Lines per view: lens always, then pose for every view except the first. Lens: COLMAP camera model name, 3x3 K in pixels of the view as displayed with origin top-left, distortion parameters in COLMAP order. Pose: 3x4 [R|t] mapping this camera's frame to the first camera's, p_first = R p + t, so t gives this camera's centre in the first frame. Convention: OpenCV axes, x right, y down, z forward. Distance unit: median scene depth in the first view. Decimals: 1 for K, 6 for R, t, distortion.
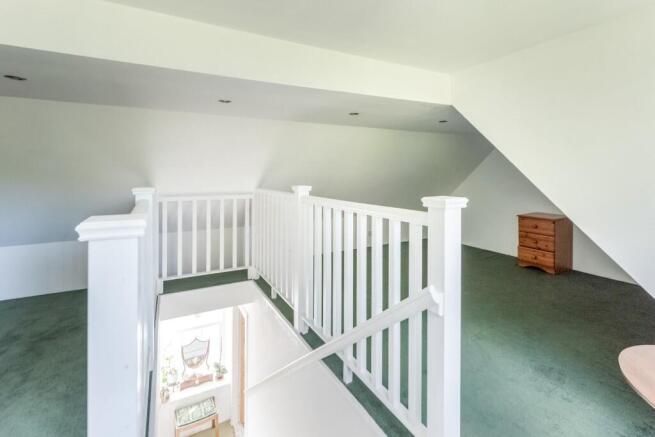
lens RADIAL K [[314.1, 0, 327.5], [0, 314.1, 218.5], [0, 0, 1]] dist [-0.000332, 0.000019]
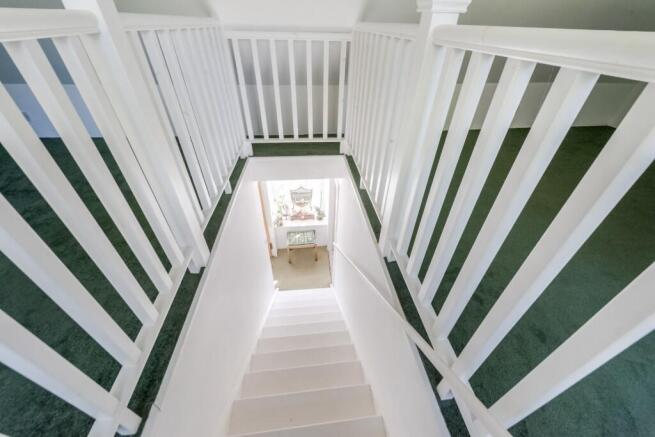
lens RADIAL K [[262.9, 0, 335.7], [0, 262.9, 217.3], [0, 0, 1]] dist [-0.000218, -0.000023]
pose [[0.939778, 0.223268, -0.258785, -0.034675], [-0.072140, 0.869669, 0.488336, -0.006740], [0.334087, -0.440258, 0.833402, 0.304683]]
